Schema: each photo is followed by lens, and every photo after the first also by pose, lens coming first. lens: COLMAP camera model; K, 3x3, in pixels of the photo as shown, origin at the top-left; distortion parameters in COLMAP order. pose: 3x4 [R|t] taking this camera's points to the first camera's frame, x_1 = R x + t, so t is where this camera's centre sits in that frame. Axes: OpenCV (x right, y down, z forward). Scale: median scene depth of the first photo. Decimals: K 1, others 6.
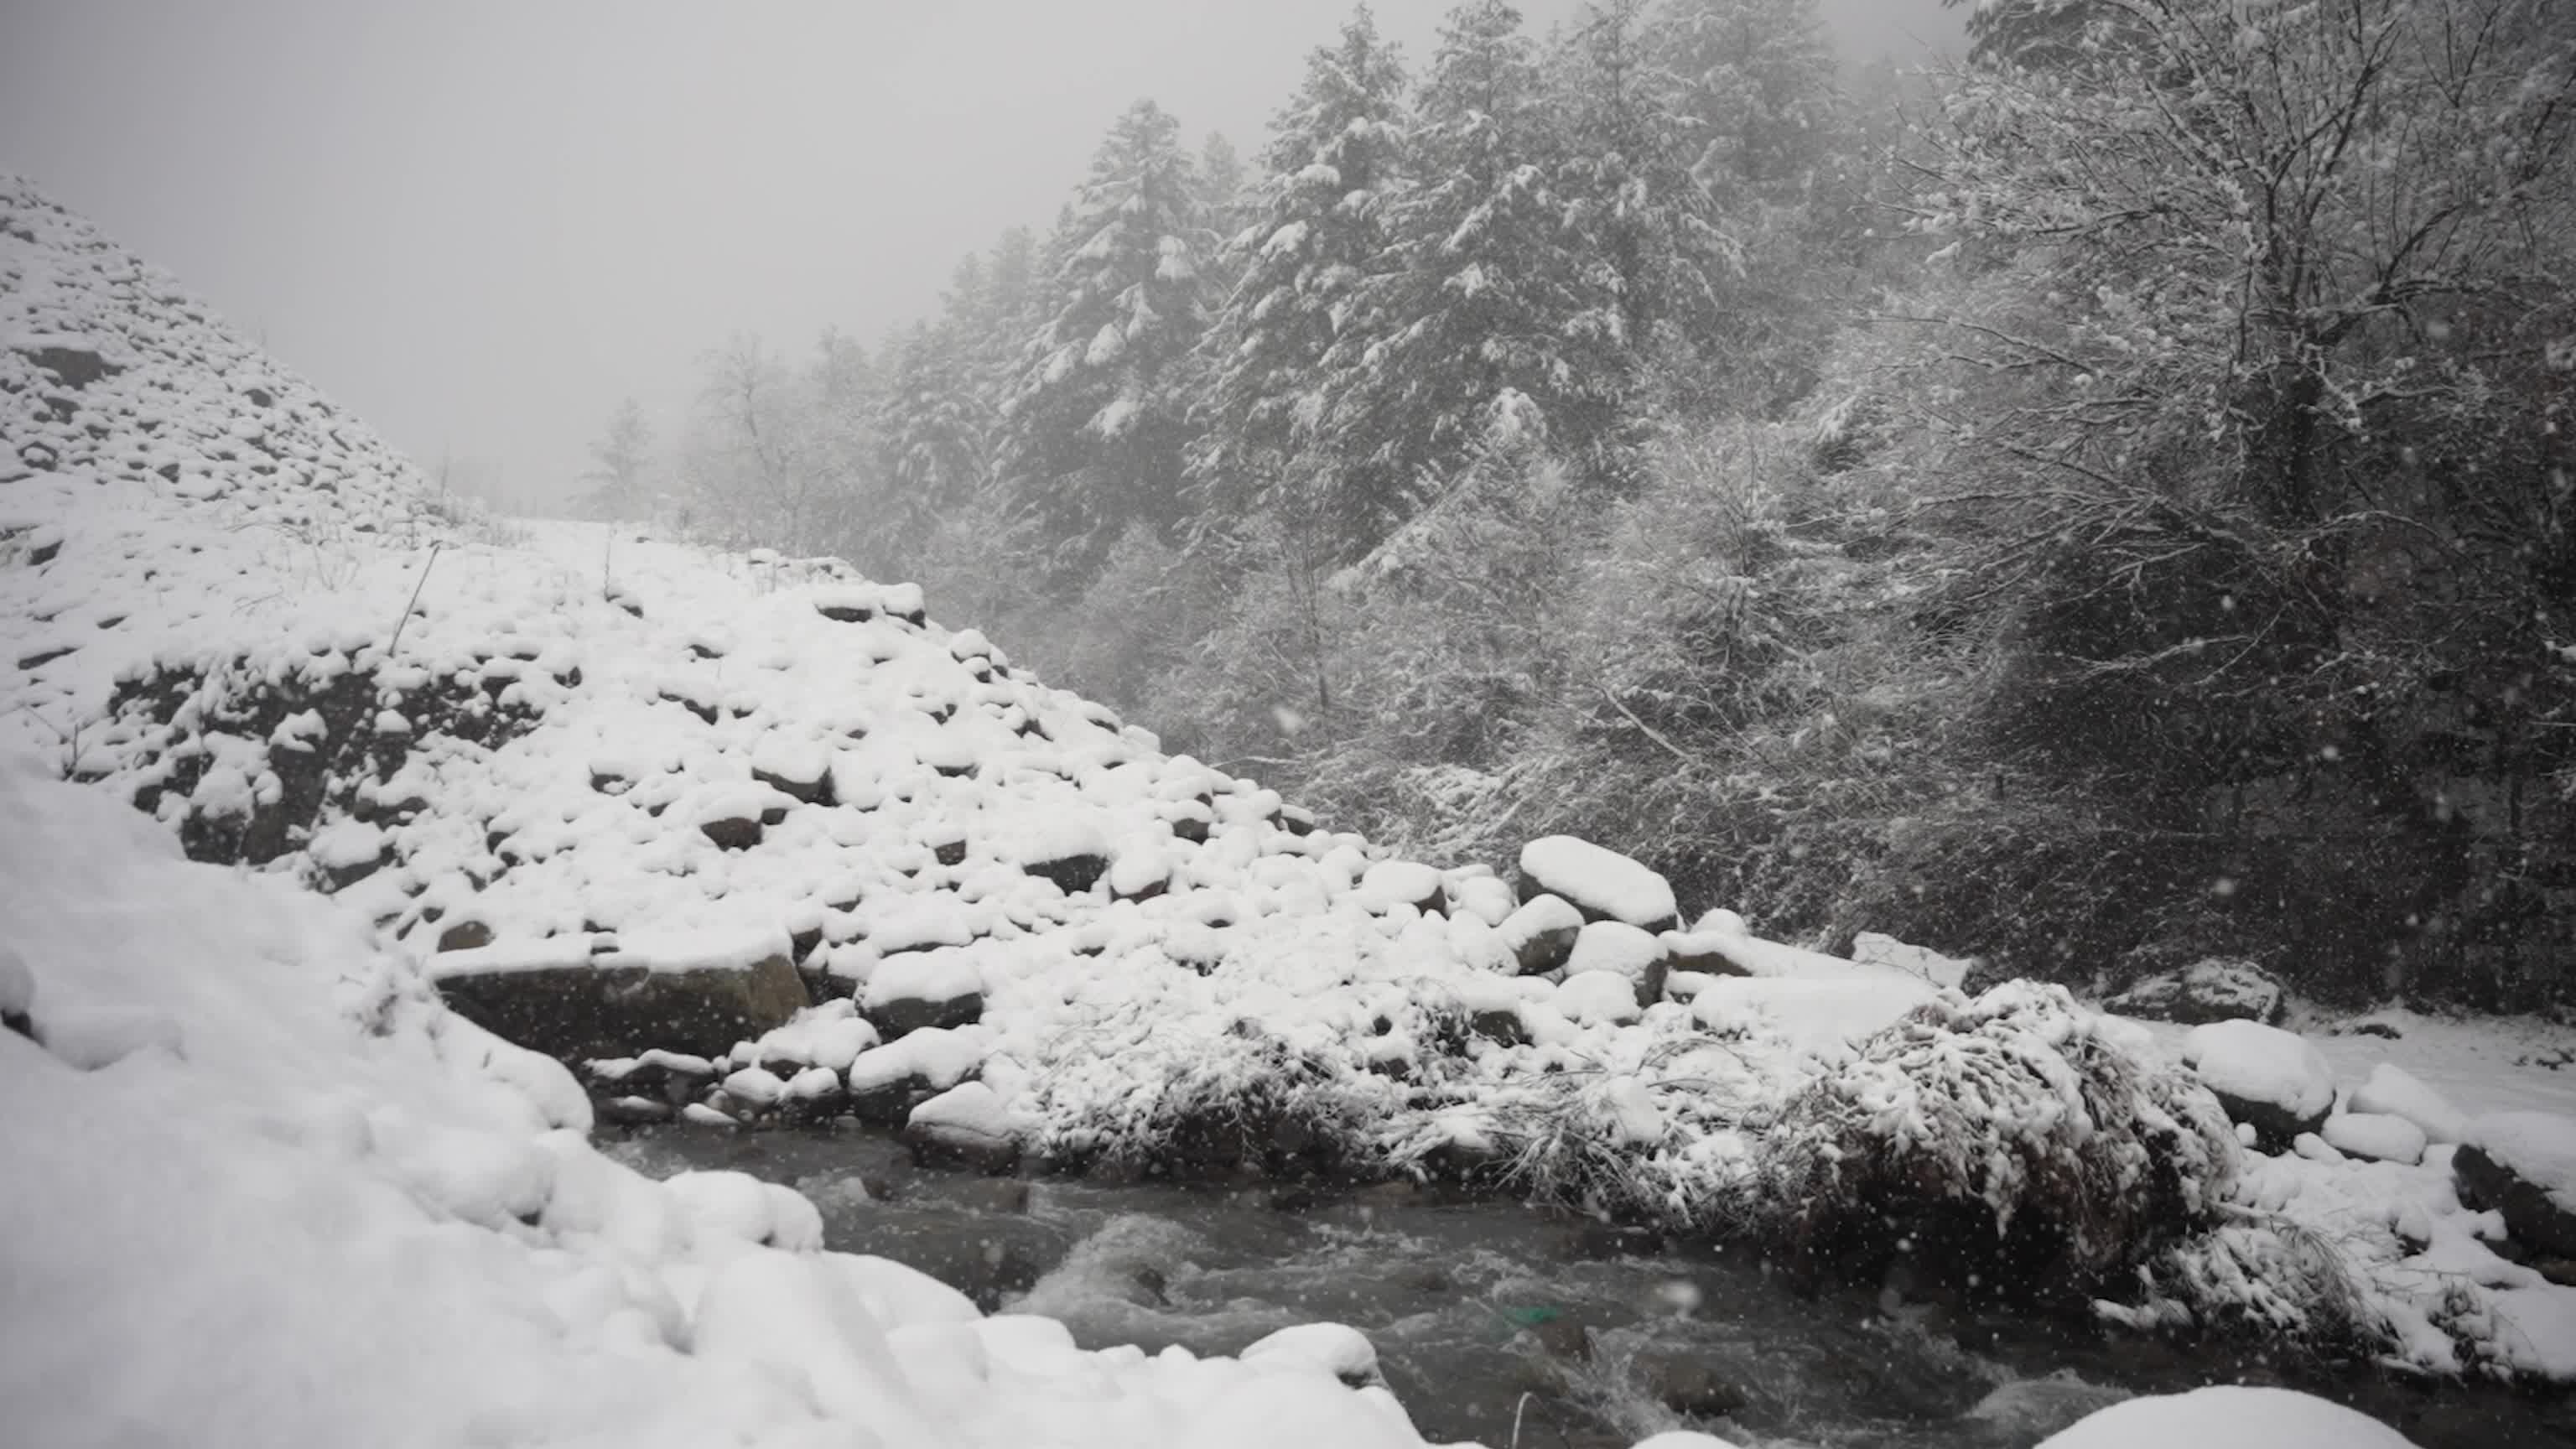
lens RADIAL K [[1778.3, 0, 1288.0], [0, 1778.3, 724.5], [0, 0, 1]] dist [-0.186602, 0.133158]
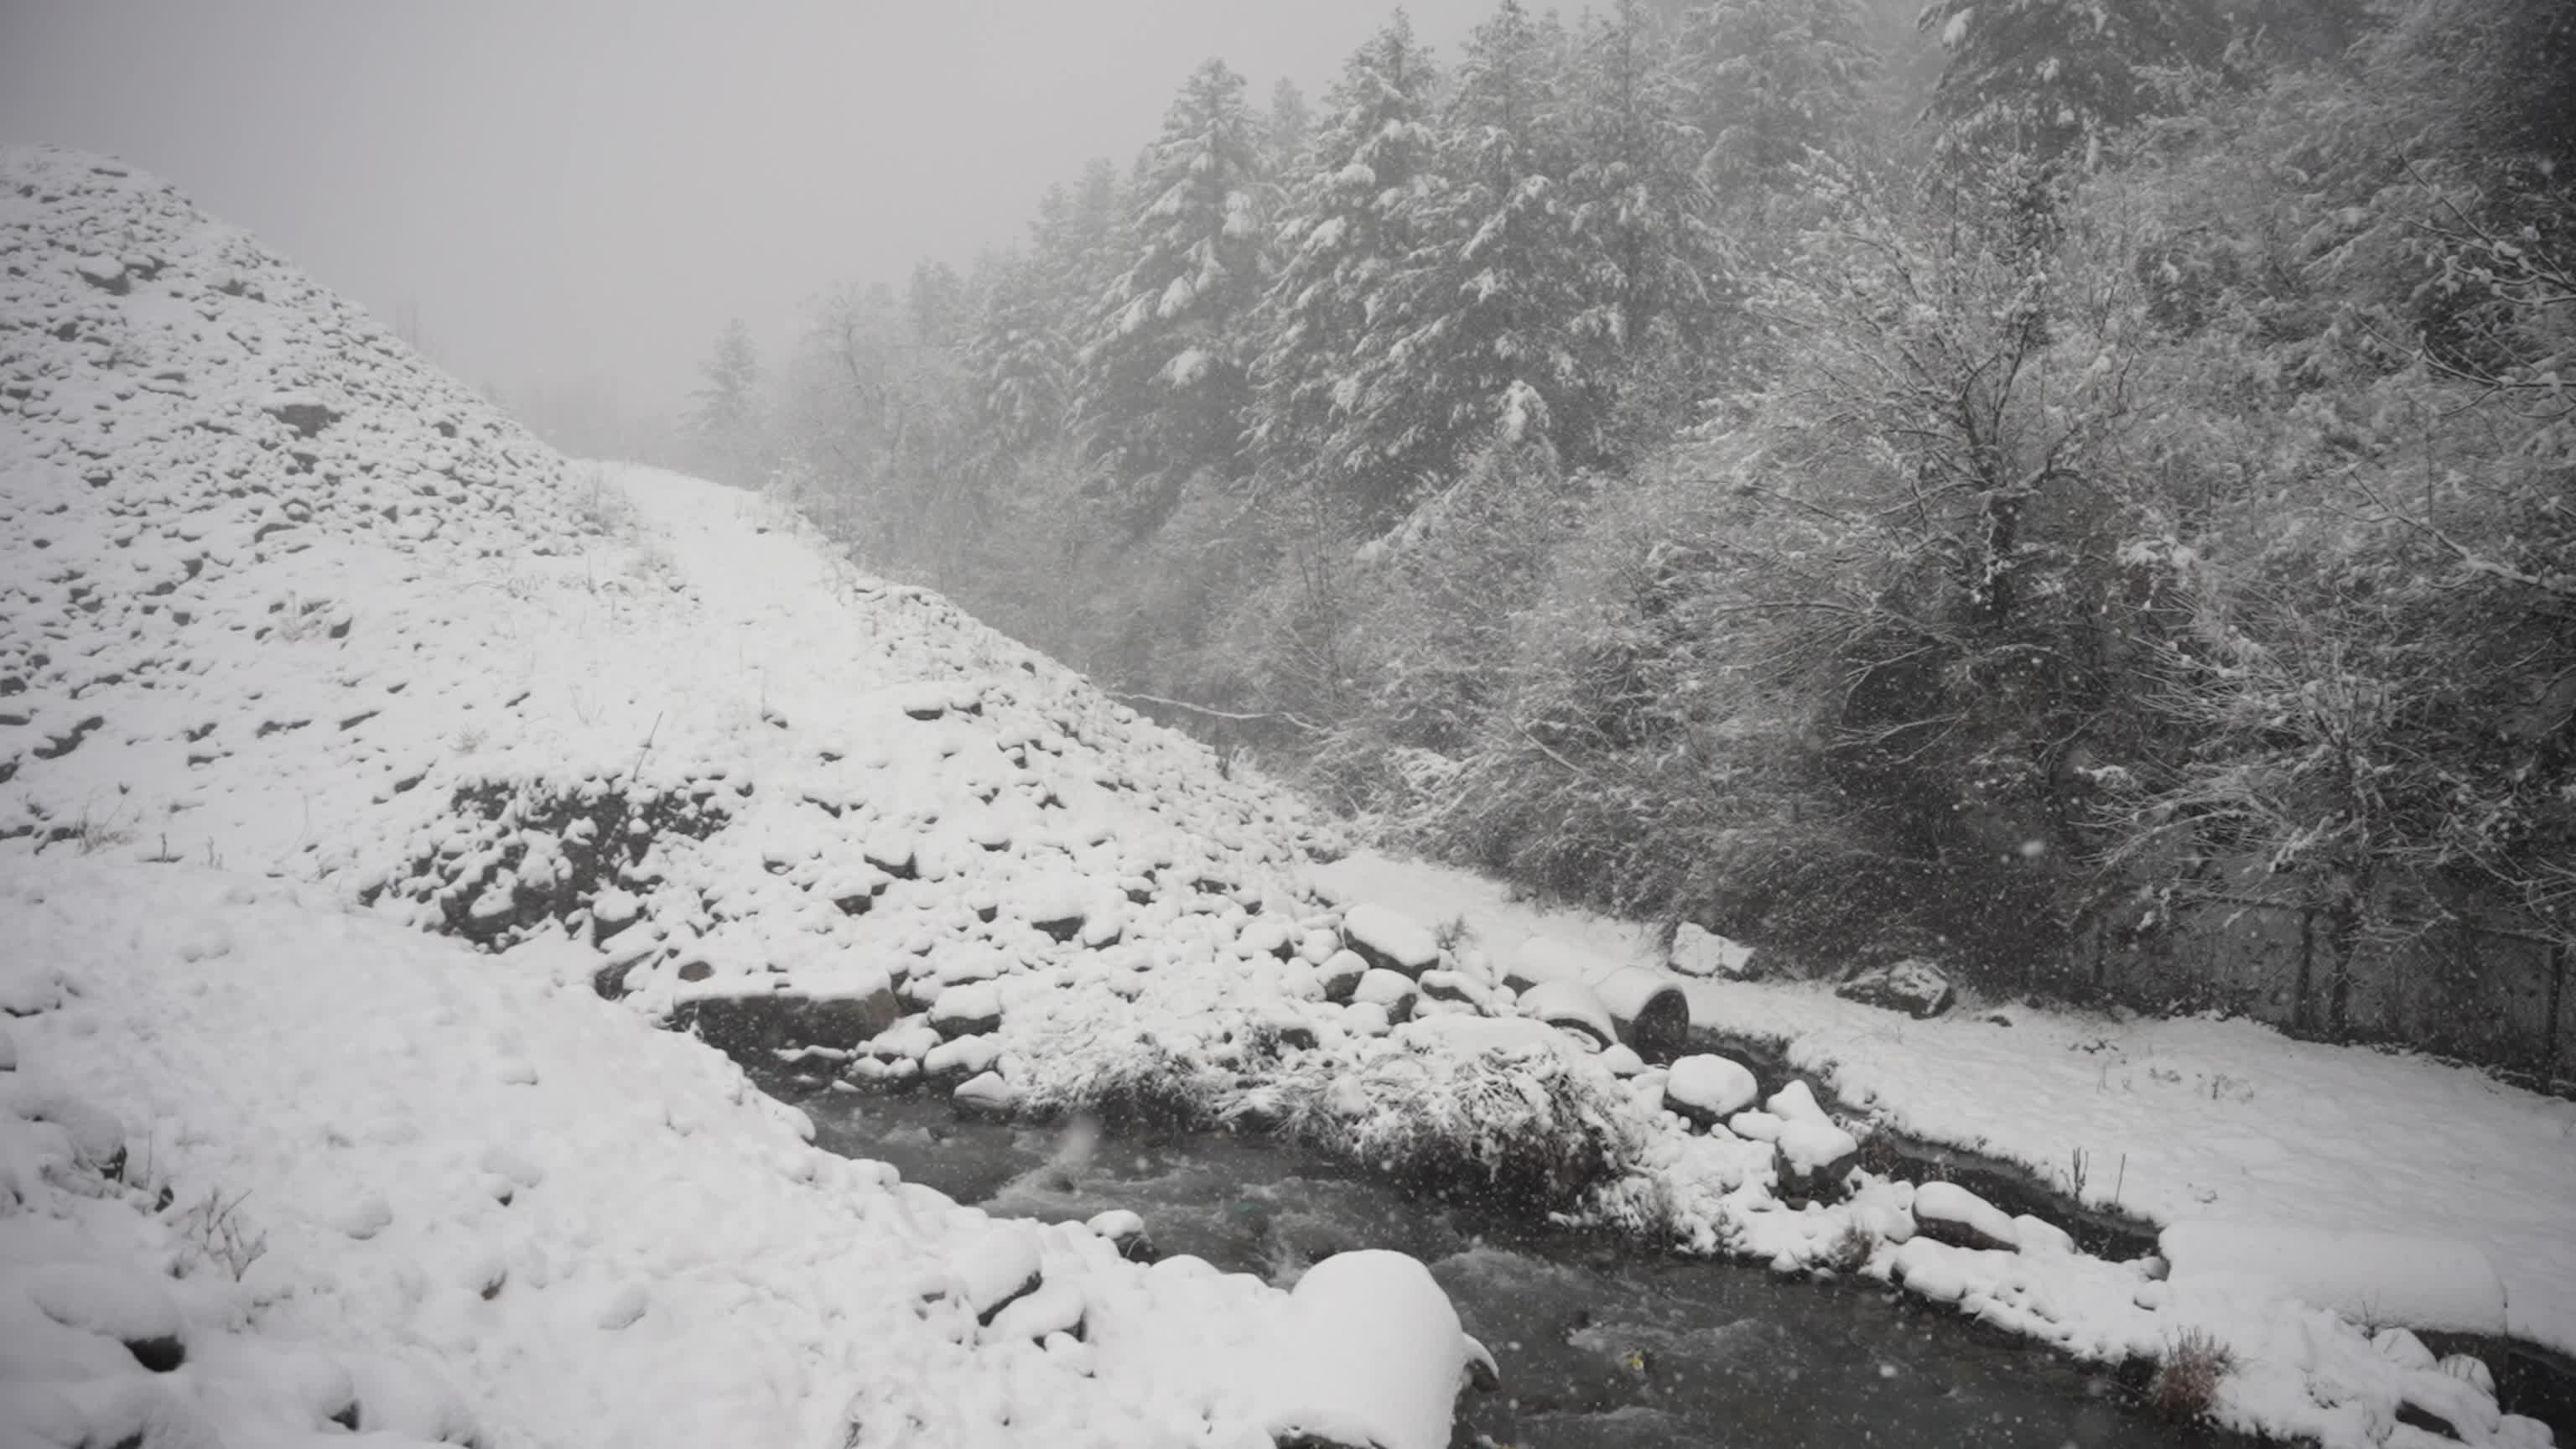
lens RADIAL K [[1778.3, 0, 1288.0], [0, 1778.3, 724.5], [0, 0, 1]] dist [-0.186602, 0.133158]
pose [[0.998431, 0.005084, -0.055770, 0.089352], [-0.001047, 0.997391, 0.072184, -0.112193], [0.055991, -0.072012, 0.995831, -0.301171]]
